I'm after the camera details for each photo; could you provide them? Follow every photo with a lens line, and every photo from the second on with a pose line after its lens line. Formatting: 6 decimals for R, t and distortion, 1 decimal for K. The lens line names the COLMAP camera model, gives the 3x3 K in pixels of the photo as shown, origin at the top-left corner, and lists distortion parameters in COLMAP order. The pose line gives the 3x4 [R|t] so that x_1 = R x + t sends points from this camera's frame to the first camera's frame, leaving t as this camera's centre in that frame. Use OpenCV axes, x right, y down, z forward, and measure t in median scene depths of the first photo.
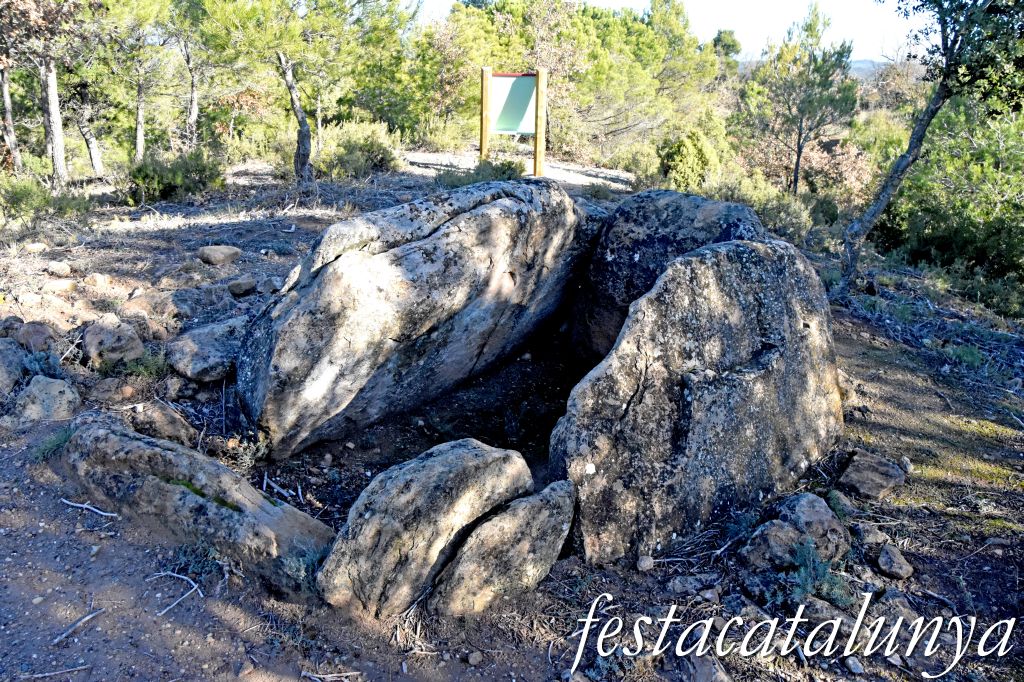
lens RADIAL K [[795.4, 0, 512.0], [0, 795.4, 341.0], [0, 0, 1]] dist [-0.117780, -0.000088]
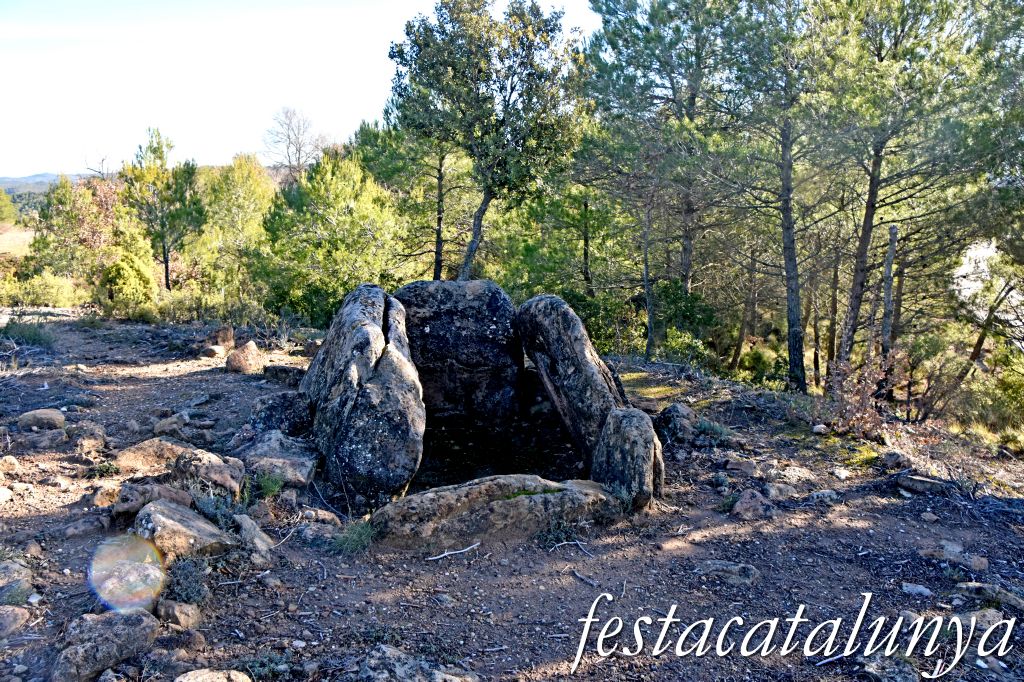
lens RADIAL K [[795.4, 0, 512.0], [0, 795.4, 341.0], [0, 0, 1]] dist [-0.117780, -0.000088]
pose [[0.588852, -0.186226, 0.786494, -0.293470], [0.290144, 0.956937, 0.009351, -0.019382], [-0.754367, 0.222690, 0.617527, 0.010823]]
